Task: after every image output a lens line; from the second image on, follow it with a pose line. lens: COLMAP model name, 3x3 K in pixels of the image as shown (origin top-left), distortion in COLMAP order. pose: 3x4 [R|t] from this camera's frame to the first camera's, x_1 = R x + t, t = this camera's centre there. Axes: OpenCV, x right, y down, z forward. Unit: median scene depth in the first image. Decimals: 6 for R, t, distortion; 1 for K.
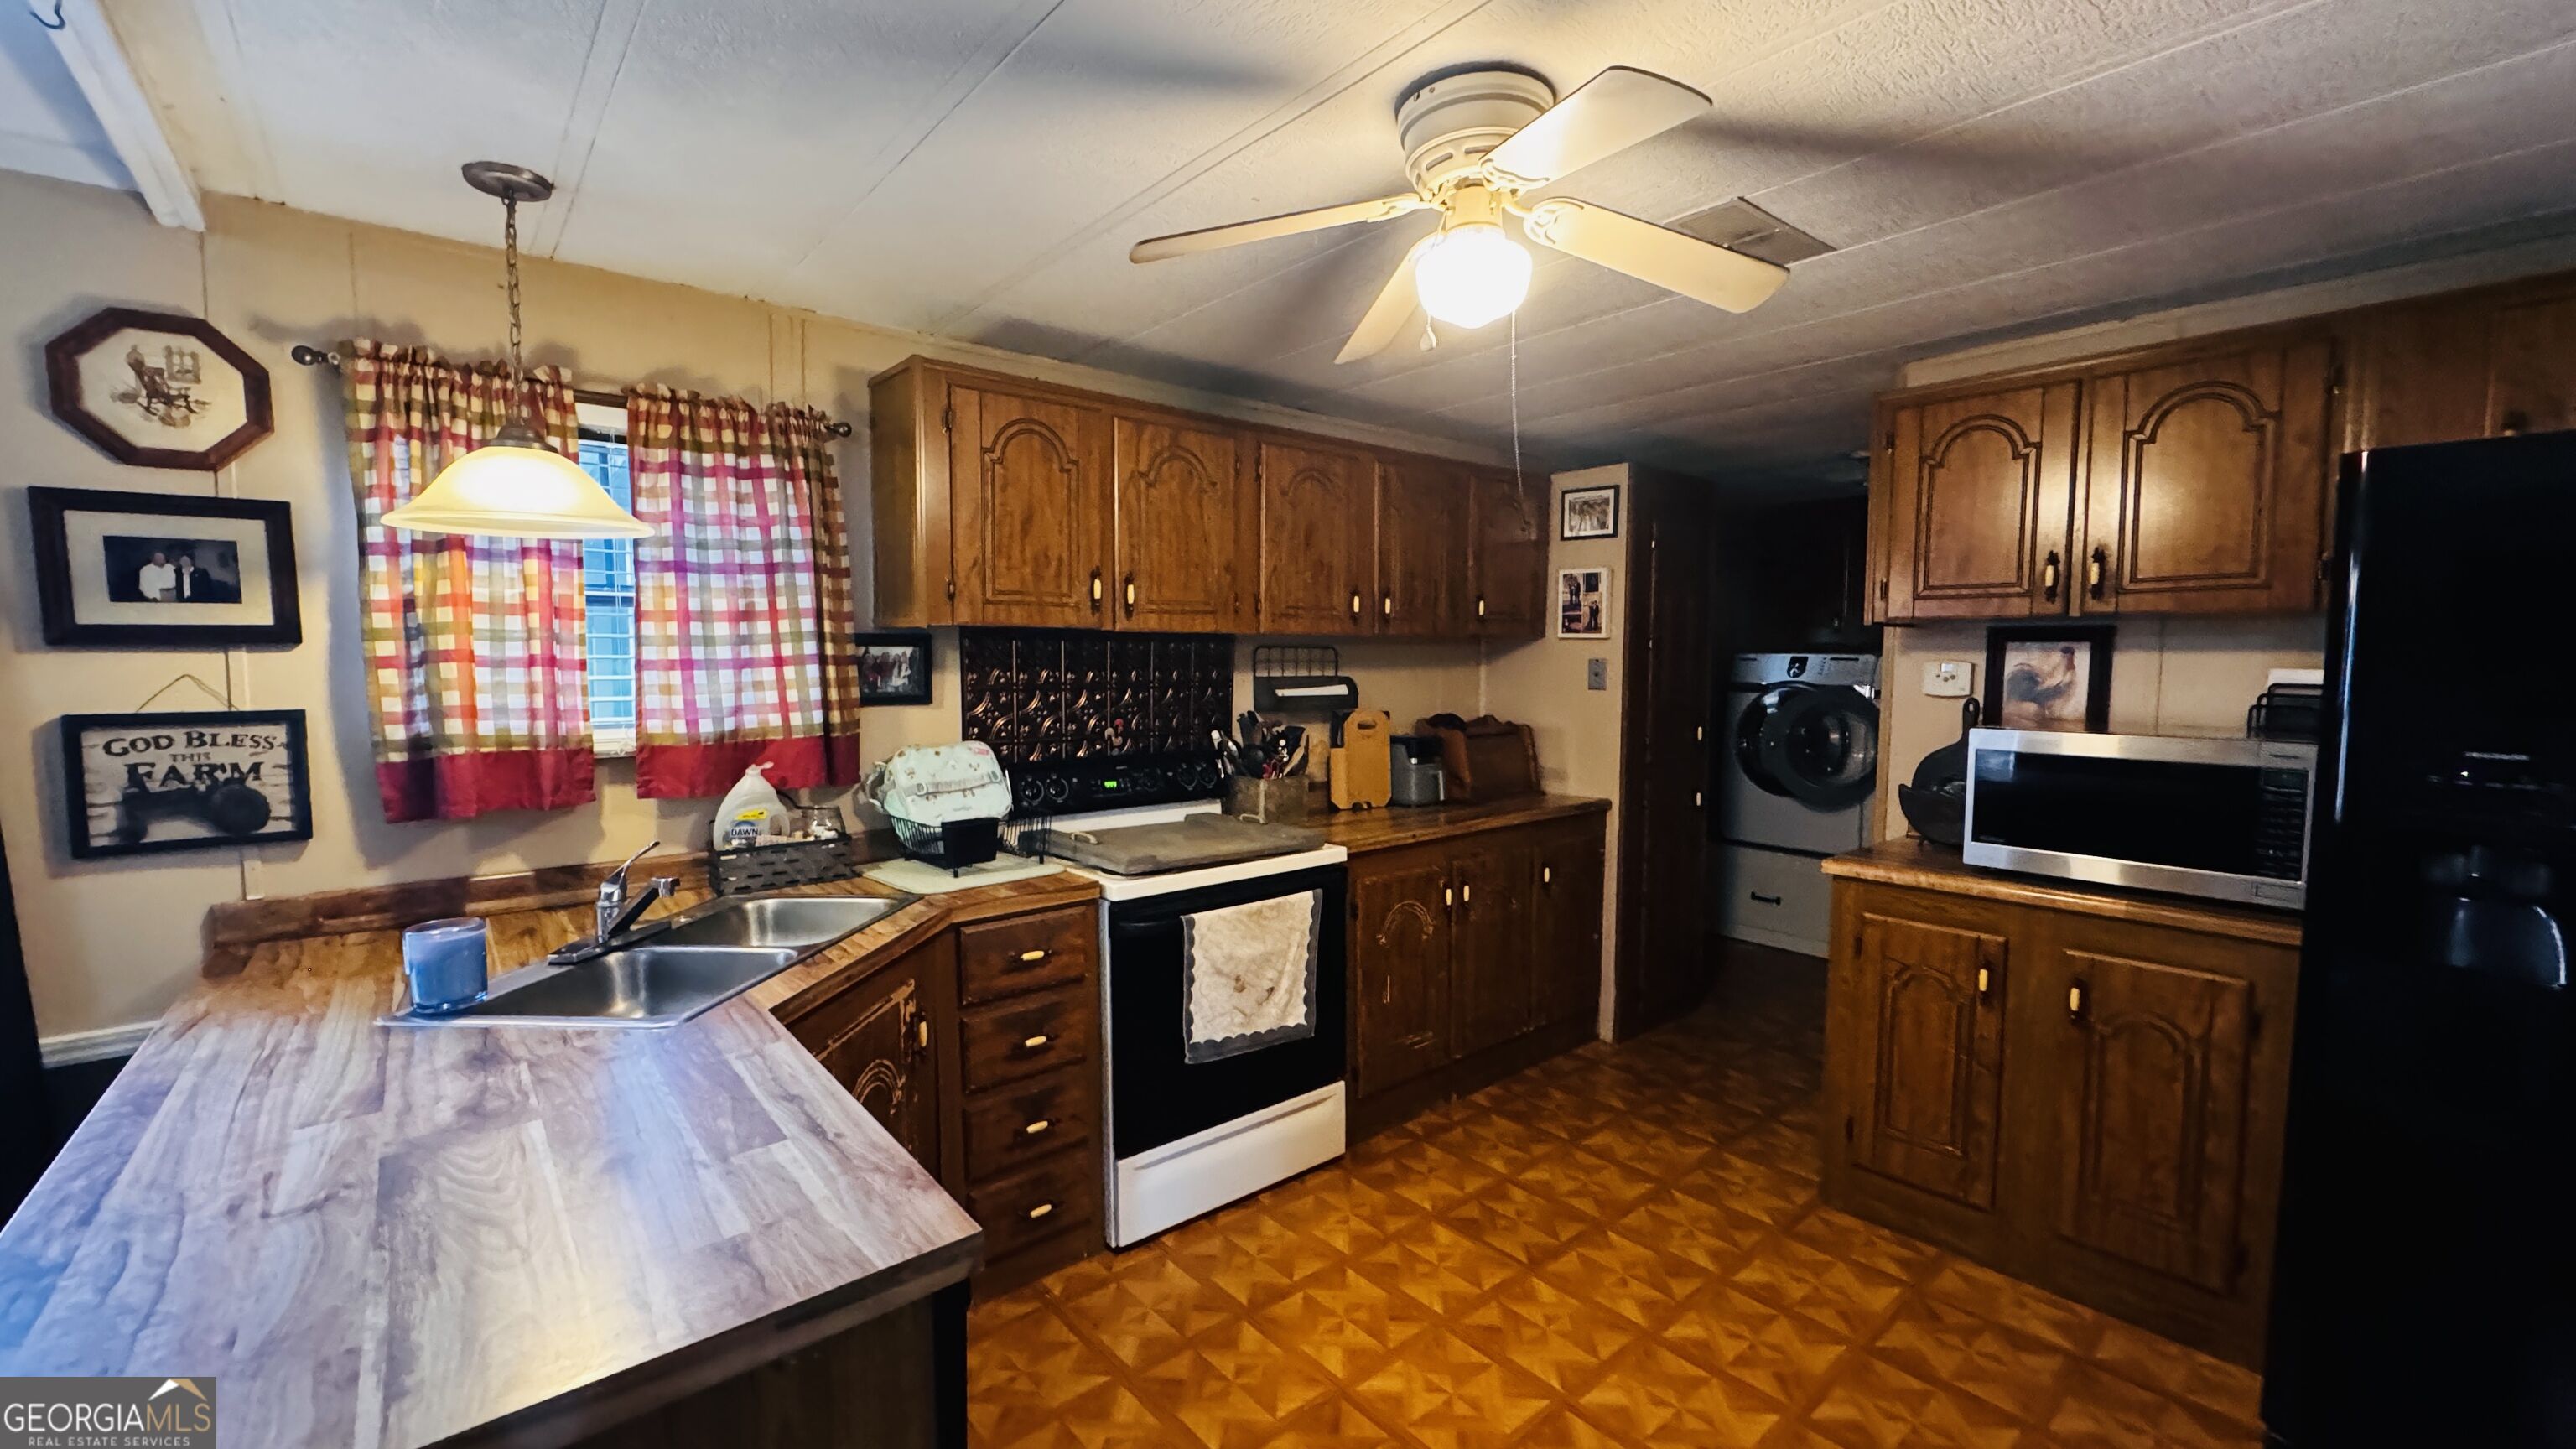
lens RADIAL K [[1025.7, 0, 1288.0], [0, 1025.7, 724.5], [0, 0, 1]] dist [-0.000134, 0.000067]
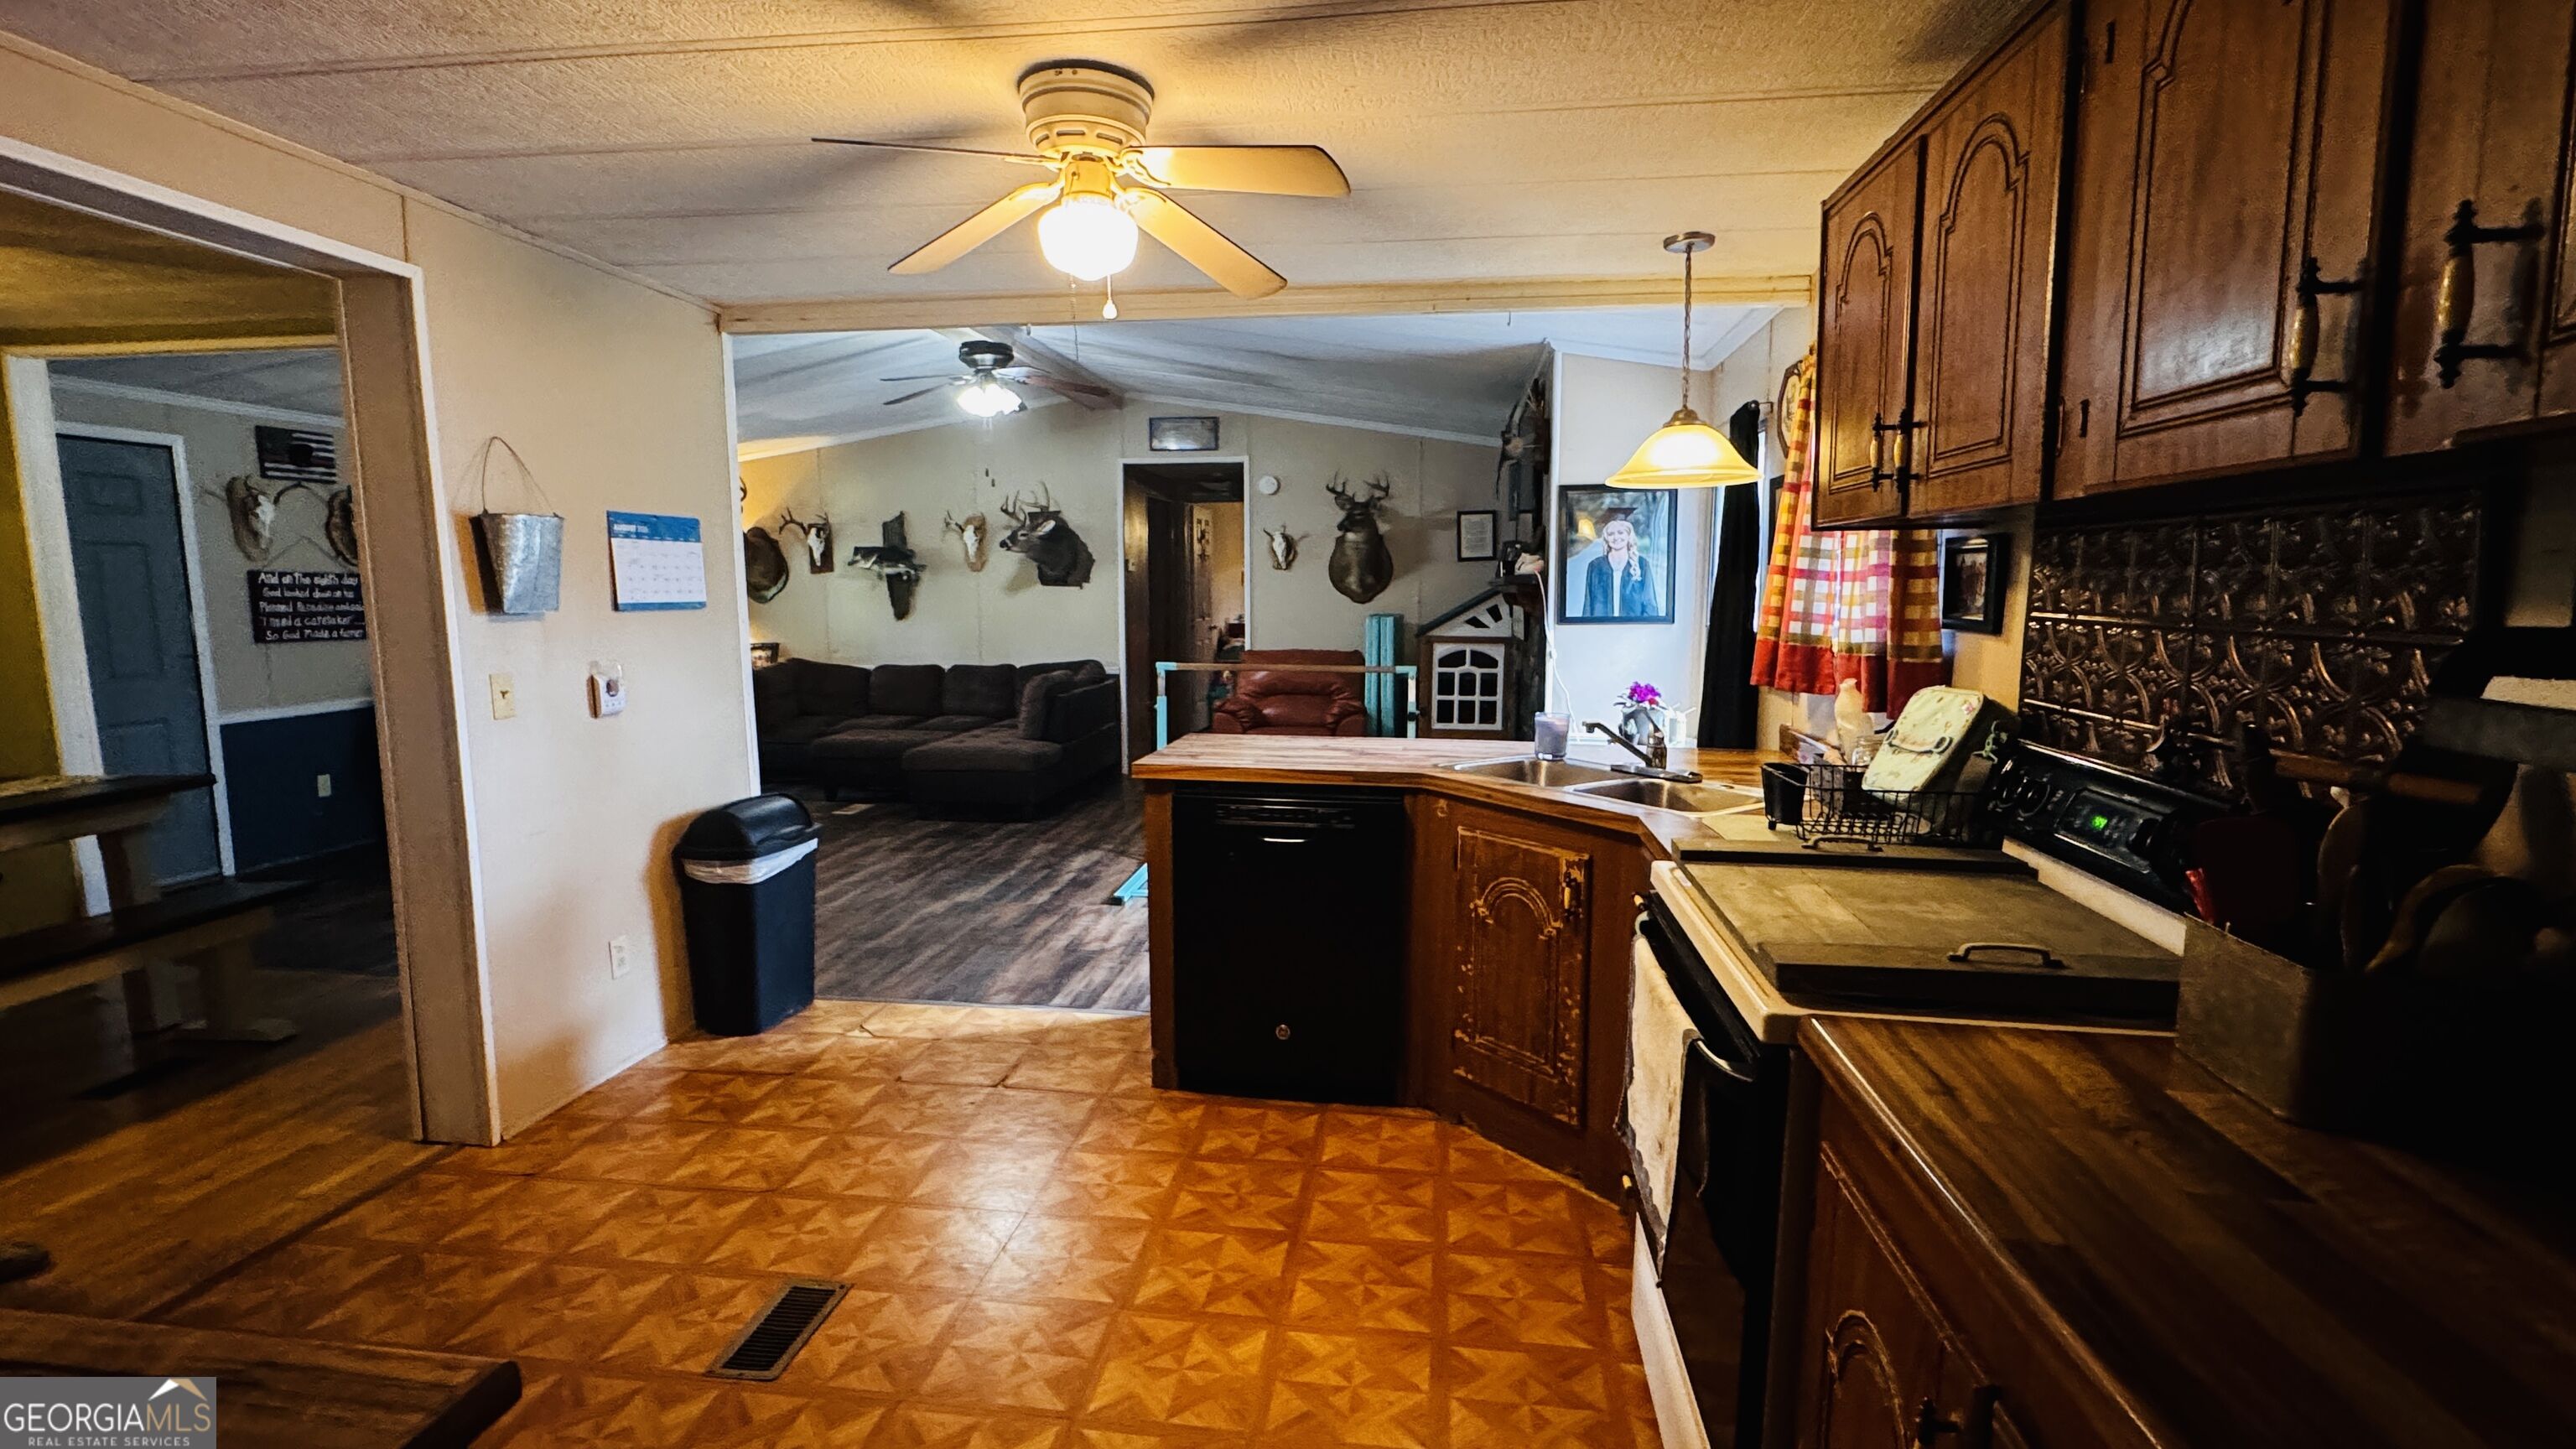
lens RADIAL K [[1179.9, 0, 1288.0], [0, 1179.9, 724.5], [0, 0, 1]] dist [0.000196, 0.000007]
pose [[-0.738263, 0.078600, -0.669918, 0.719910], [-0.052364, 0.983511, 0.173099, -0.095717], [0.672477, 0.162873, -0.721974, 1.659774]]
